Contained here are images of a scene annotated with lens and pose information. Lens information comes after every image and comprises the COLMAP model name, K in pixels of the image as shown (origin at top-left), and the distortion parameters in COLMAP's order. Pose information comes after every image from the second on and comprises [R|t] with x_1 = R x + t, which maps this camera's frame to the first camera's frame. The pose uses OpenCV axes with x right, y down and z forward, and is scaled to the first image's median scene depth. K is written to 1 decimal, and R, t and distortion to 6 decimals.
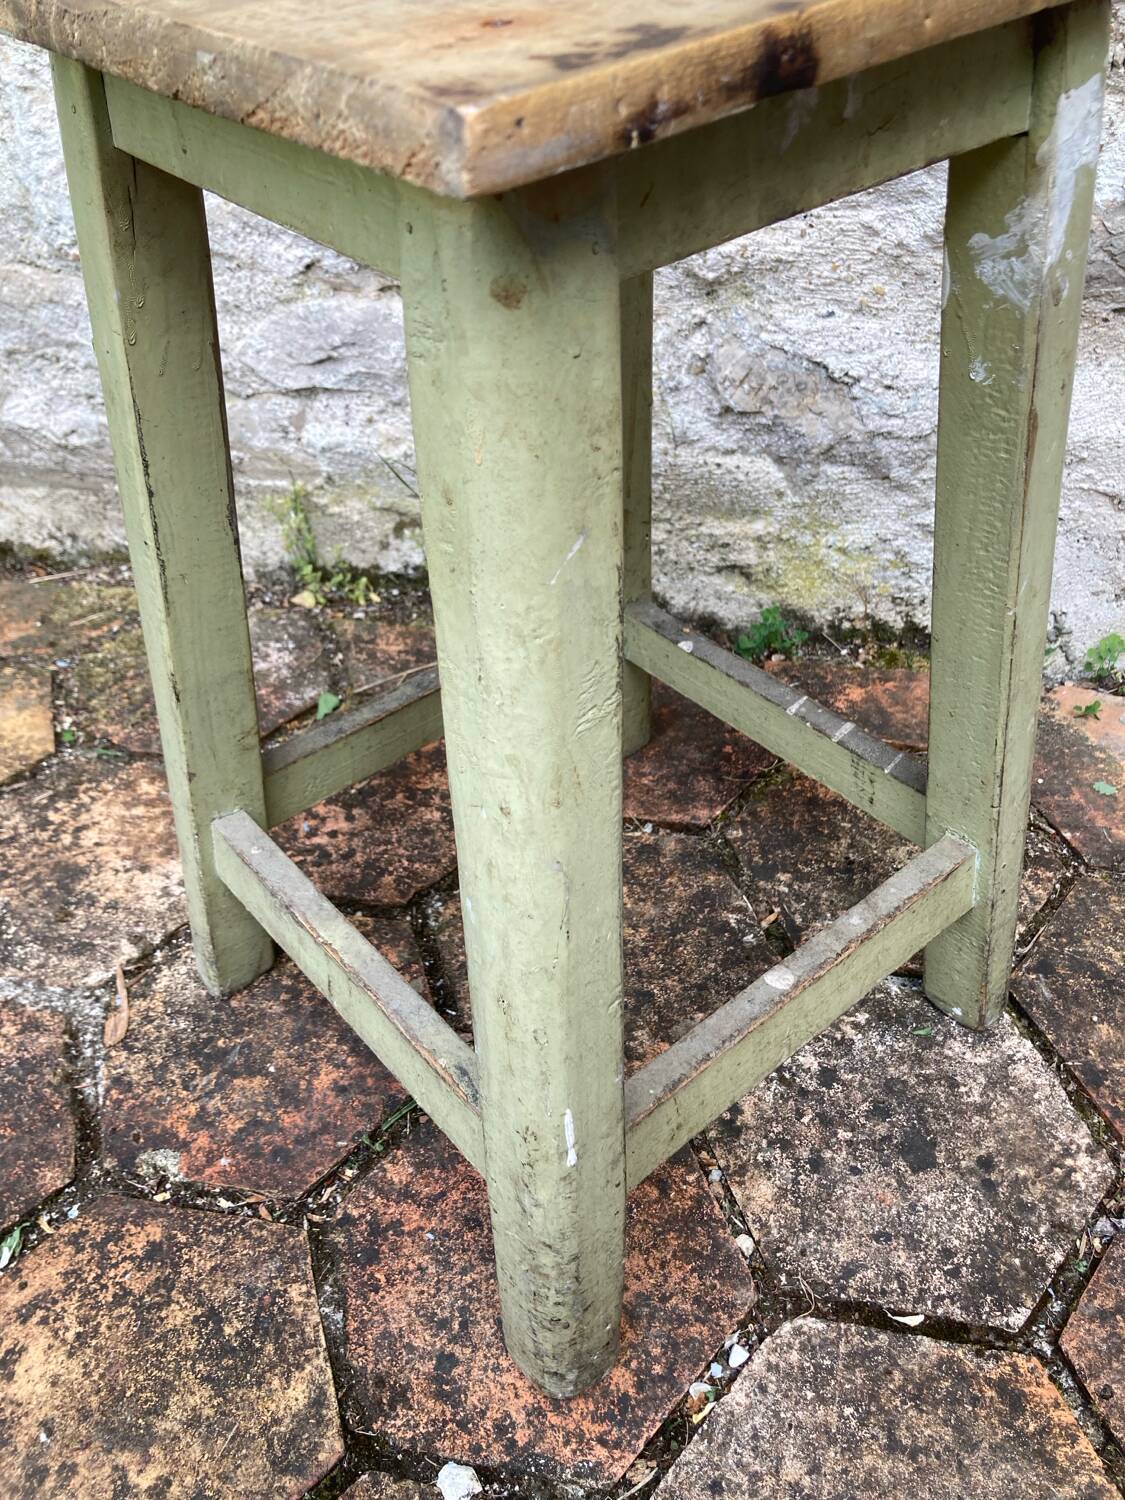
lens RADIAL K [[1238.7, 0, 562.0], [0, 1238.7, 739.8], [0, 0, 1]] dist [-0.022670, 0.048844]
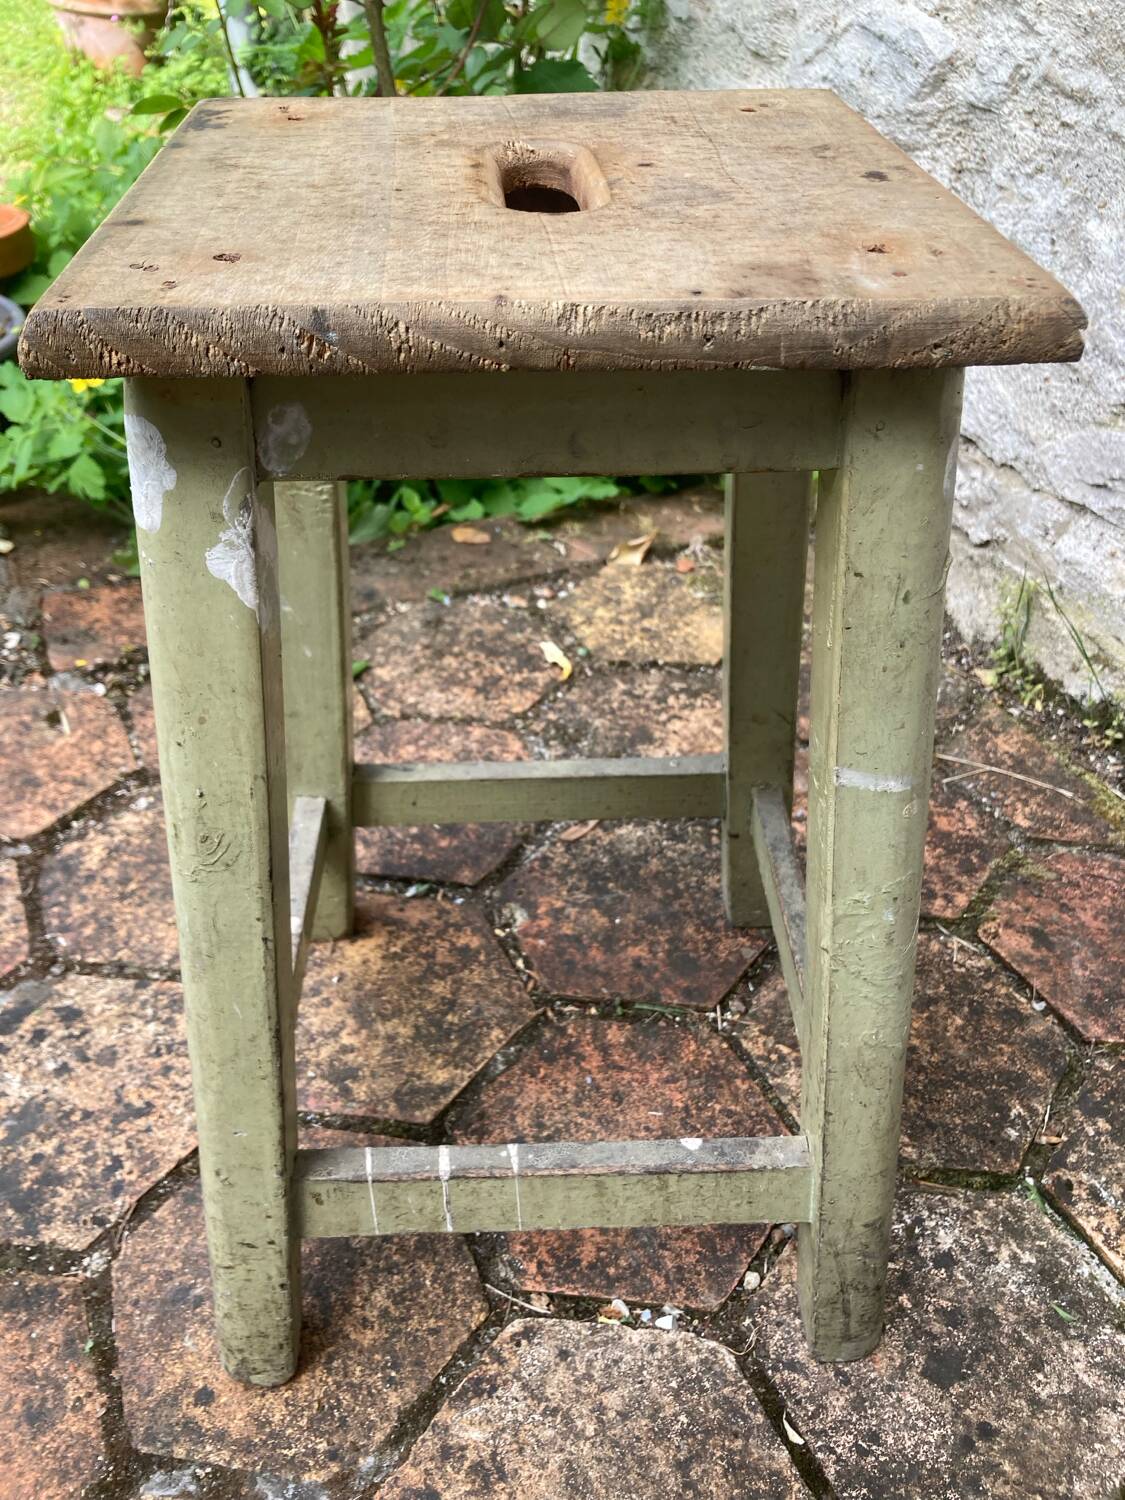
lens RADIAL K [[1235.3, 0, 557.6], [0, 1235.3, 753.1], [0, 0, 1]] dist [0.000232, 0.005700]
pose [[0.580797, 0.525898, -0.621375, 0.465088], [-0.547799, 0.817118, 0.179538, -0.077473], [0.602155, 0.236113, 0.762666, -0.058274]]
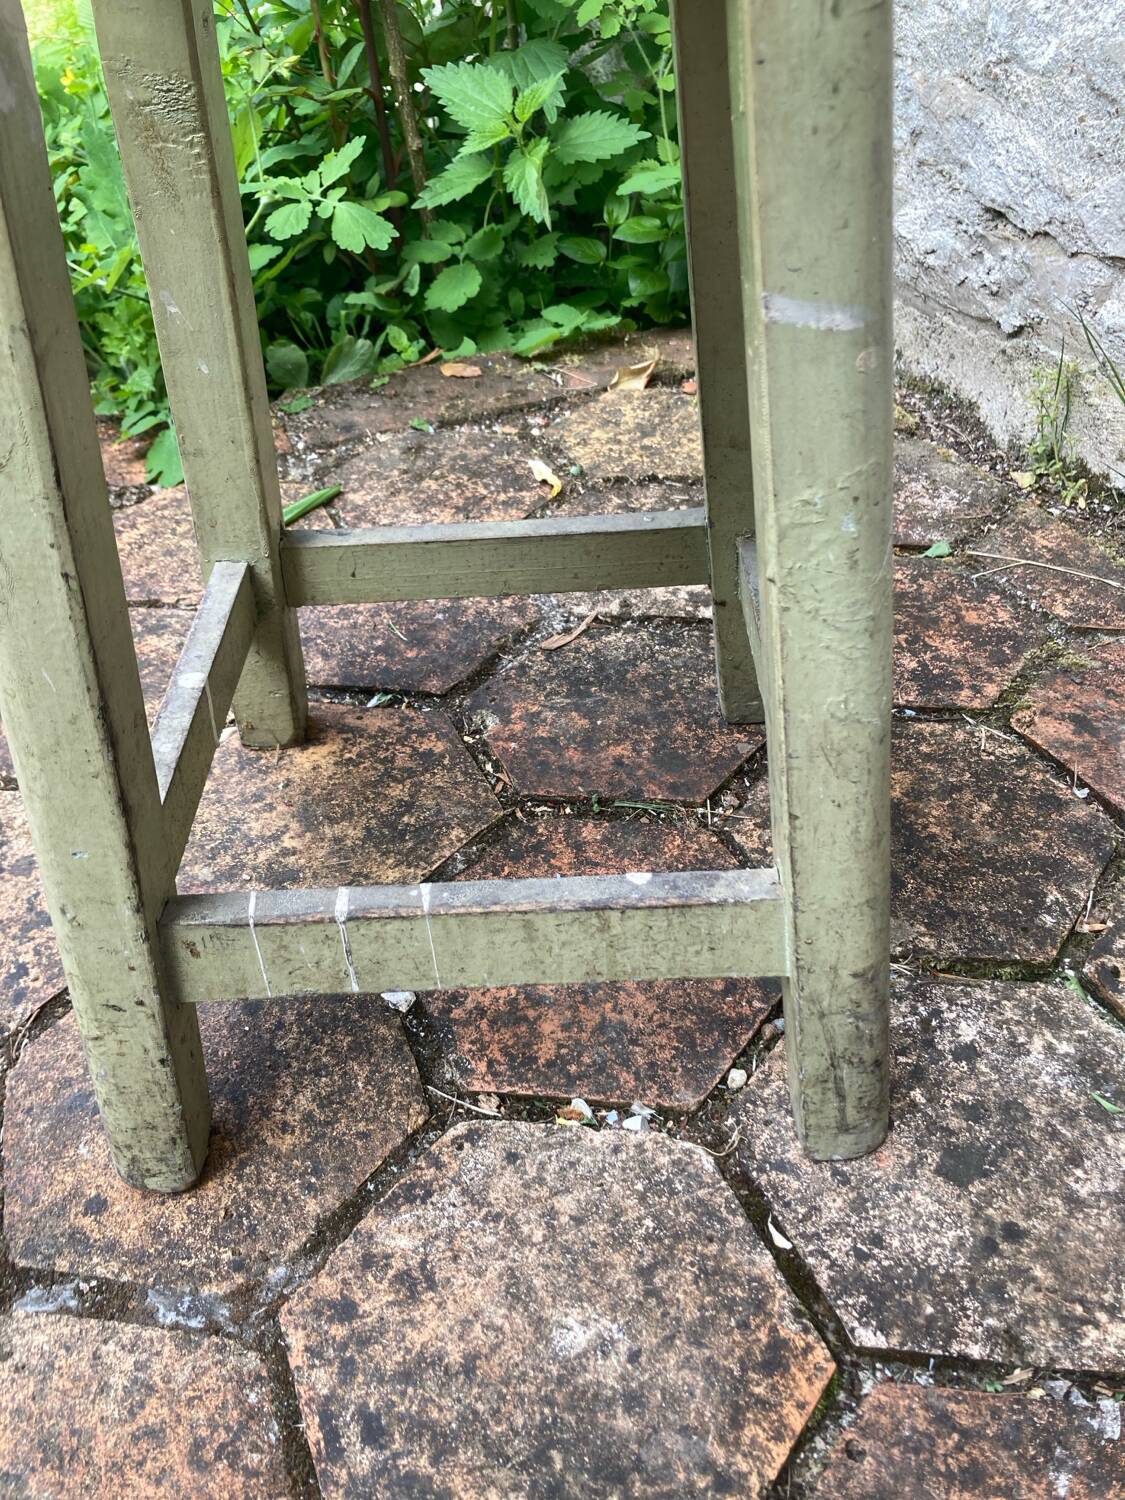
lens RADIAL K [[1226.4, 0, 566.1], [0, 1226.4, 746.7], [0, 0, 1]] dist [-0.006524, 0.017334]
pose [[0.567395, 0.522643, -0.636324, 0.514600], [-0.515830, 0.827941, 0.220074, 0.056441], [0.641859, 0.203366, 0.739364, 0.162037]]
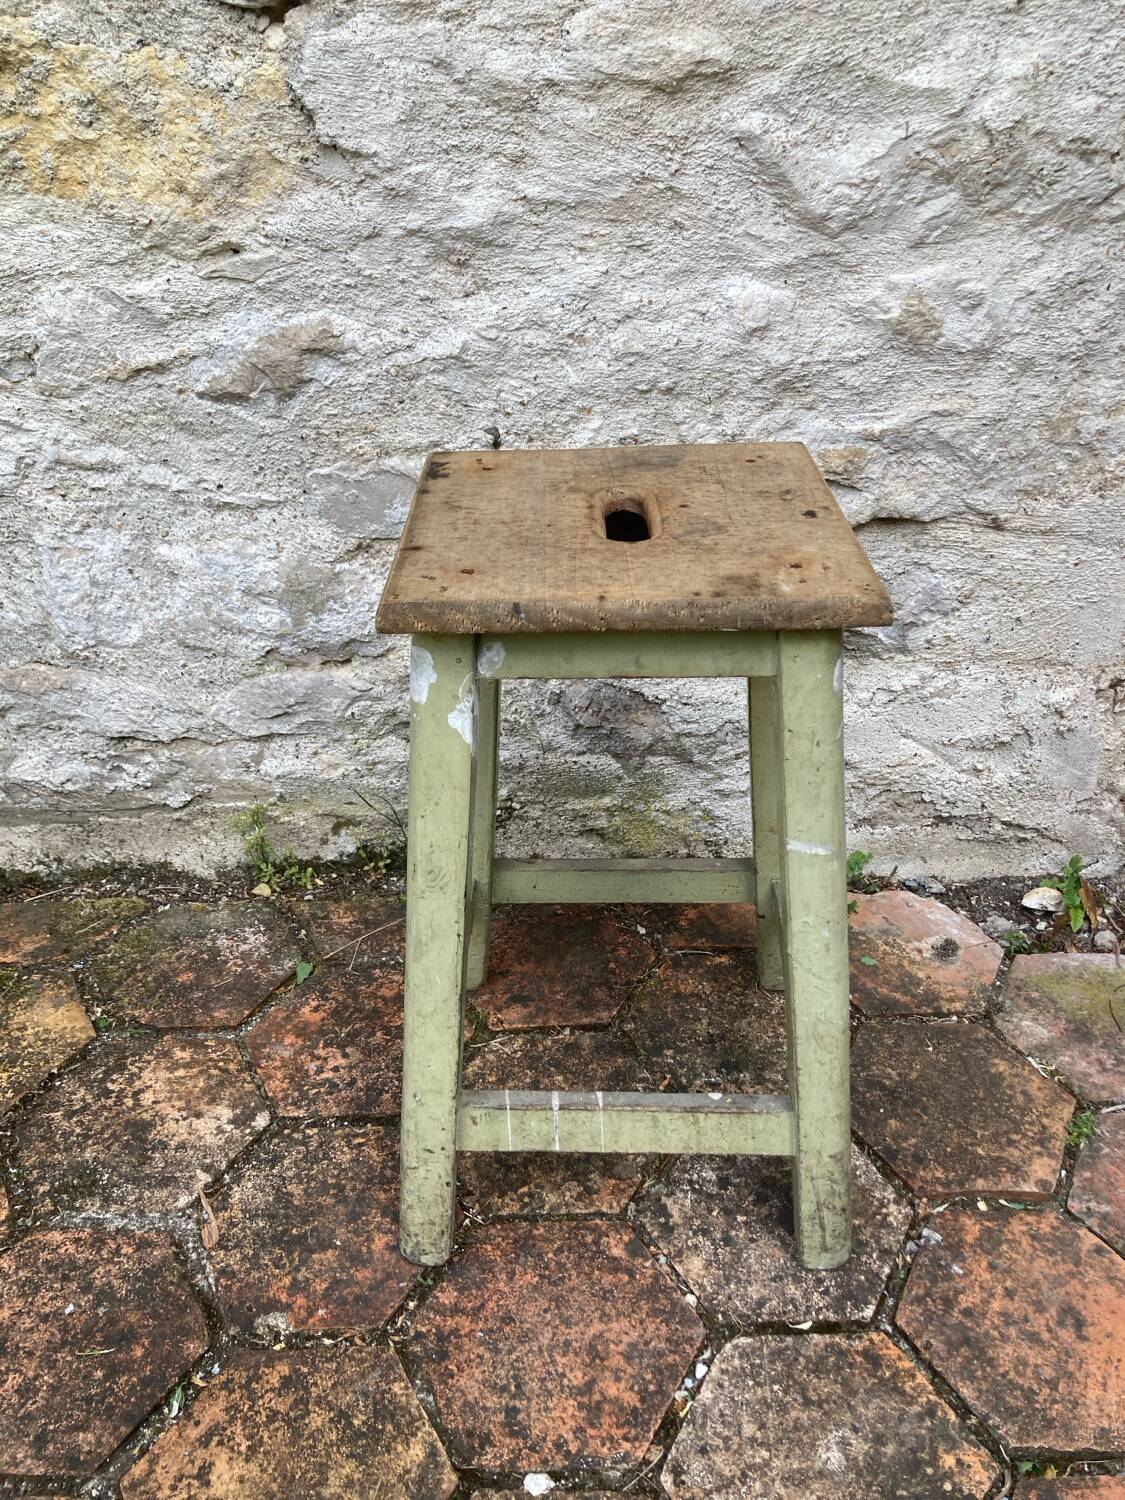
lens RADIAL K [[1230.9, 0, 570.4], [0, 1230.9, 750.7], [0, 0, 1]] dist [-0.019882, 0.060878]
pose [[0.977670, -0.094384, 0.187757, -0.201600], [0.124709, 0.979713, -0.156878, -0.026771], [-0.169141, 0.176790, 0.969606, -0.510389]]
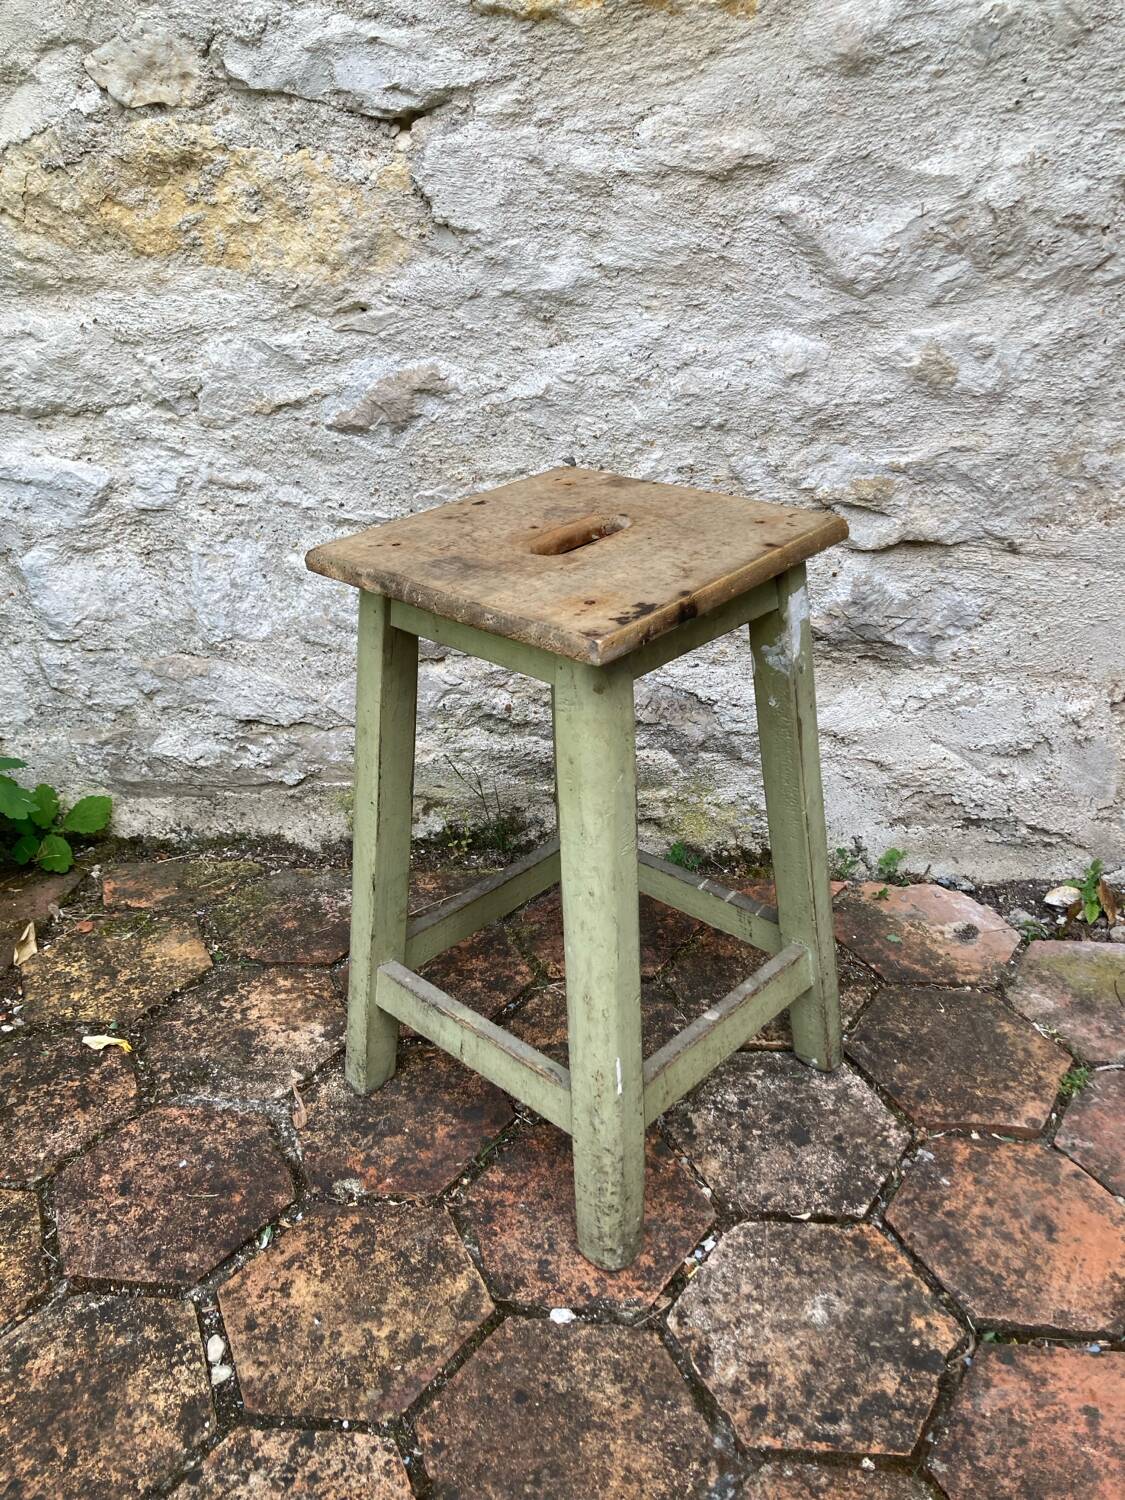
lens RADIAL K [[1227.0, 0, 565.4], [0, 1227.0, 744.1], [0, 0, 1]] dist [-0.003425, 0.013985]
pose [[0.993246, -0.048959, 0.105194, -0.185972], [0.073025, 0.968309, -0.238843, 0.189593], [-0.090166, 0.244911, 0.965344, -0.743064]]
